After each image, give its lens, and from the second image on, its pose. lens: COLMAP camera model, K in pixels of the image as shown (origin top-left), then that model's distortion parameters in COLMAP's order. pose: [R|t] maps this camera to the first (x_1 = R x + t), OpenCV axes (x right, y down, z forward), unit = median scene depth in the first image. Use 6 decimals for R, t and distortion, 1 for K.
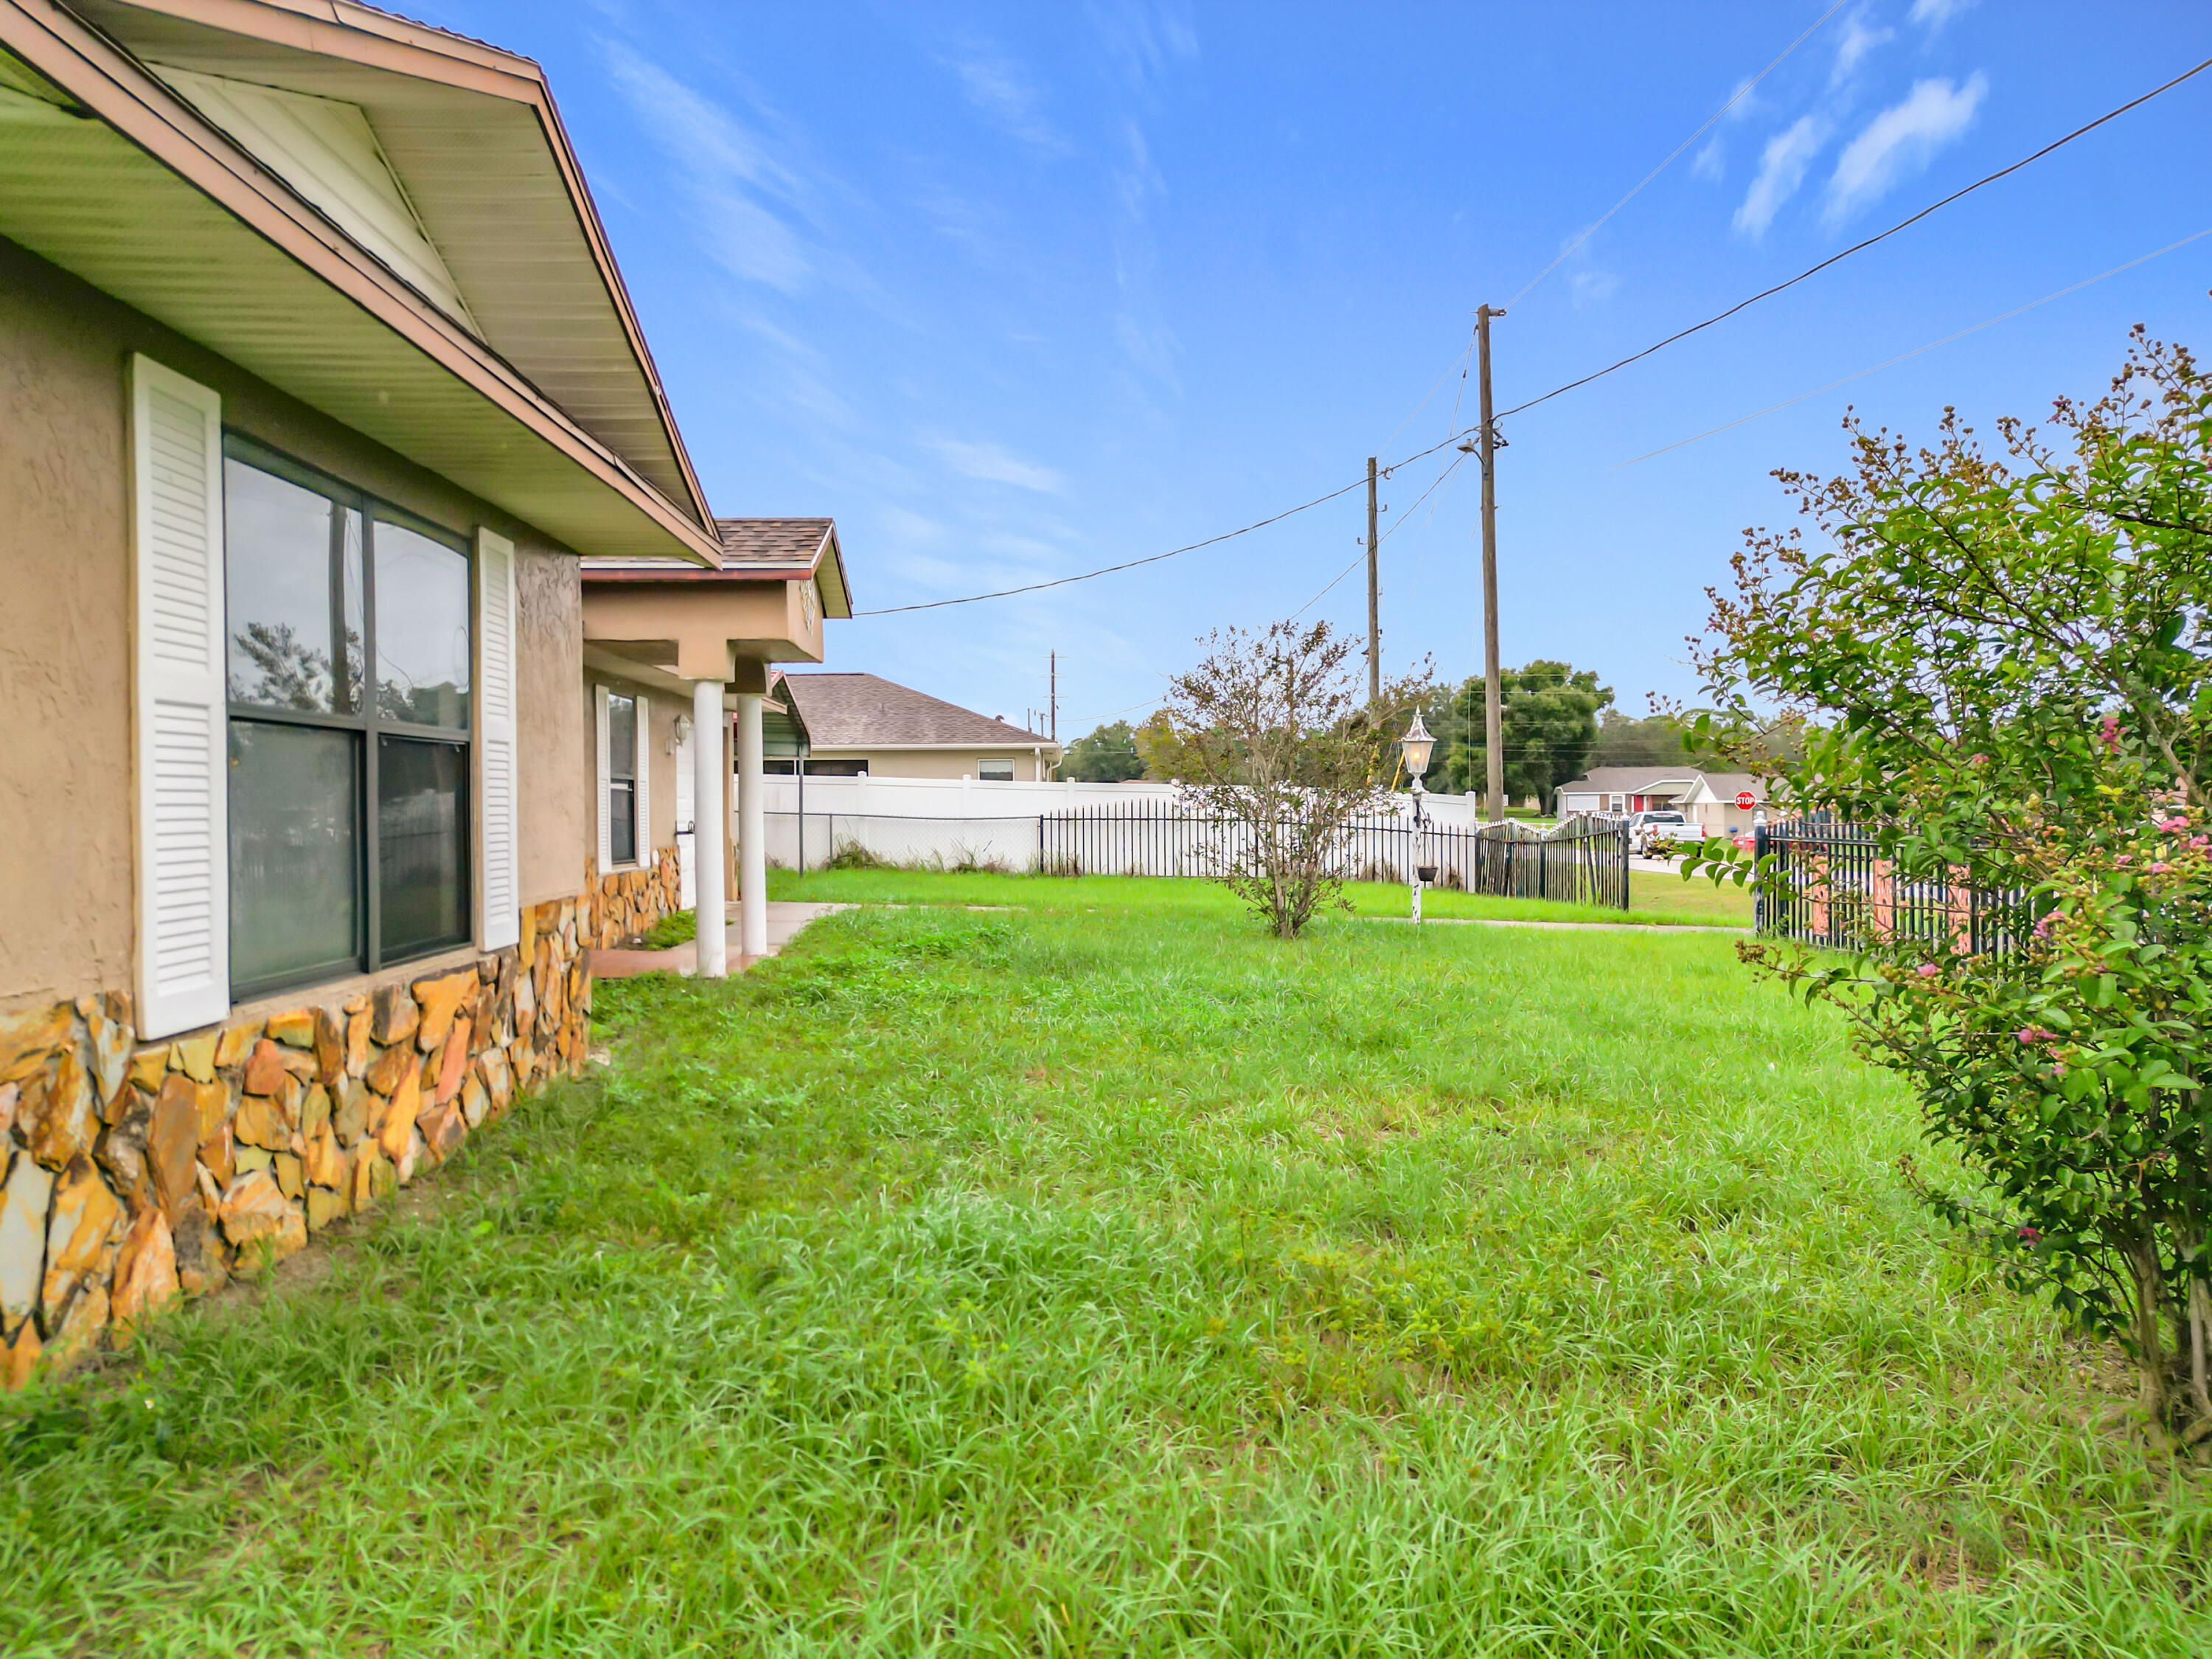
lens RADIAL K [[1545.1, 0, 1096.0], [0, 1545.1, 835.9], [0, 0, 1]] dist [0.098014, -0.120248]
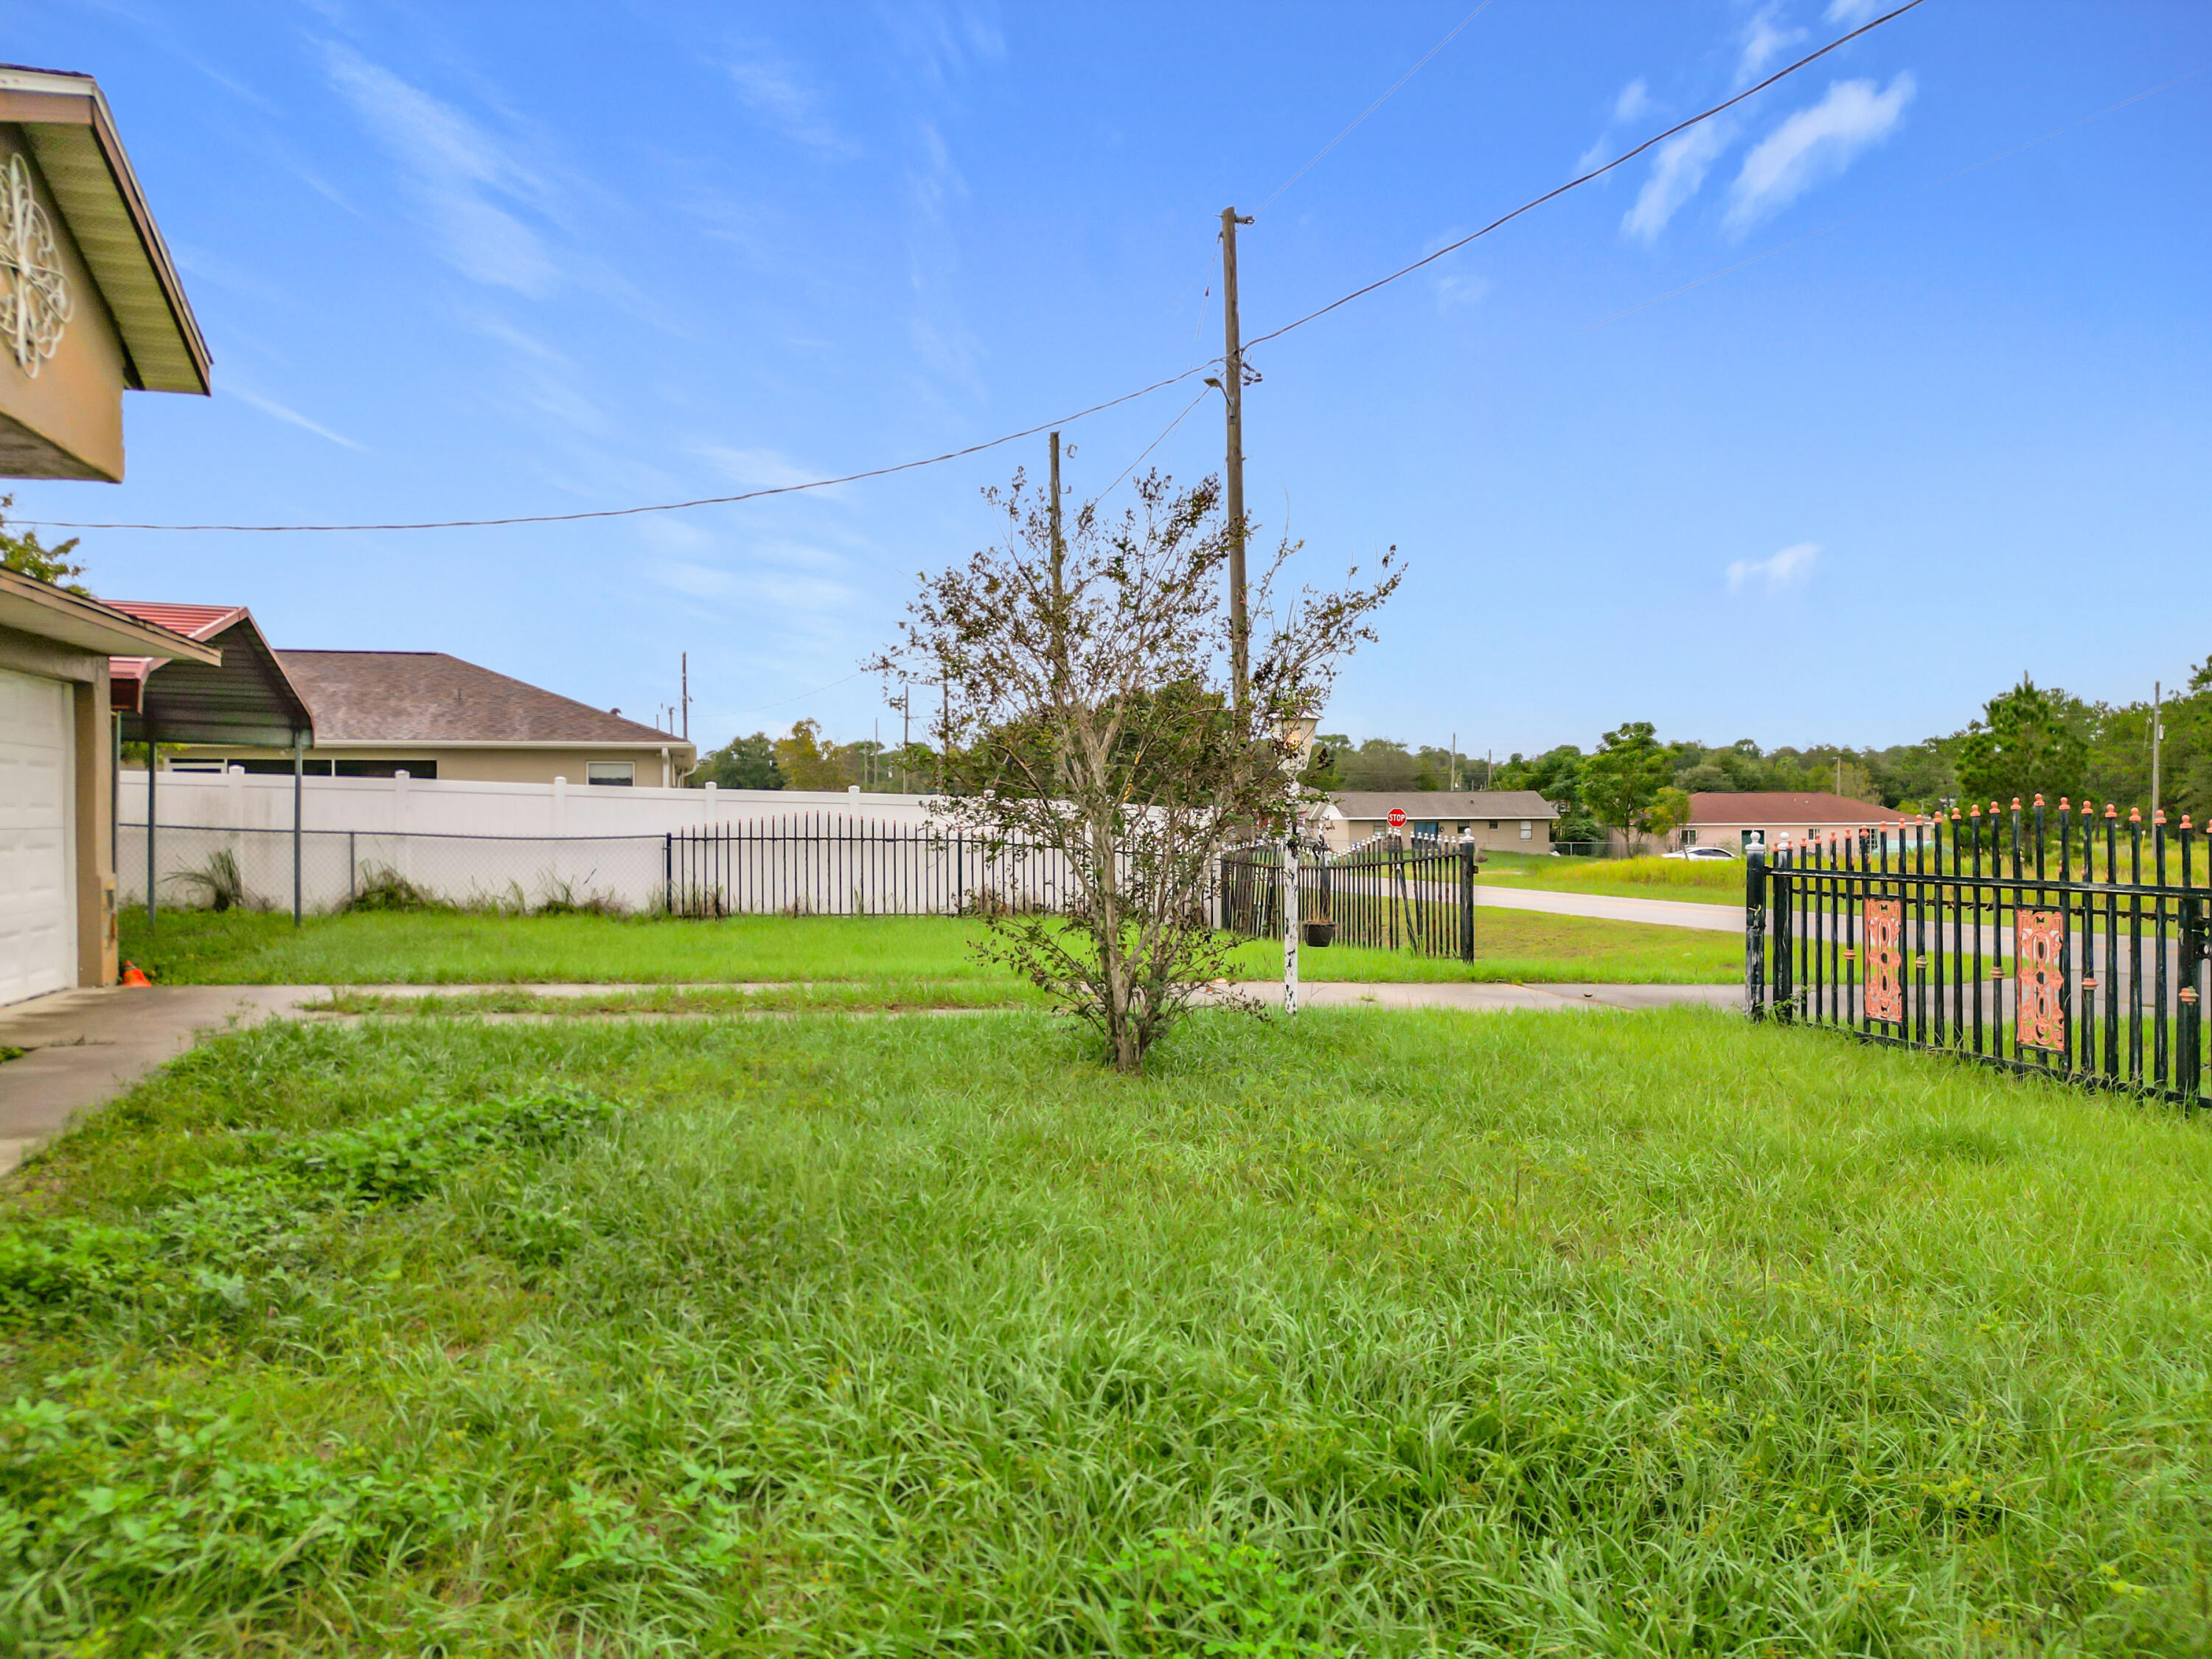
lens RADIAL K [[1545.1, 0, 1096.0], [0, 1545.1, 835.9], [0, 0, 1]] dist [0.098014, -0.120248]
pose [[0.973620, -0.000401, 0.228175, -0.006343], [0.002631, 0.999952, -0.009473, -0.004755], [-0.228160, 0.009823, 0.973574, 0.235273]]
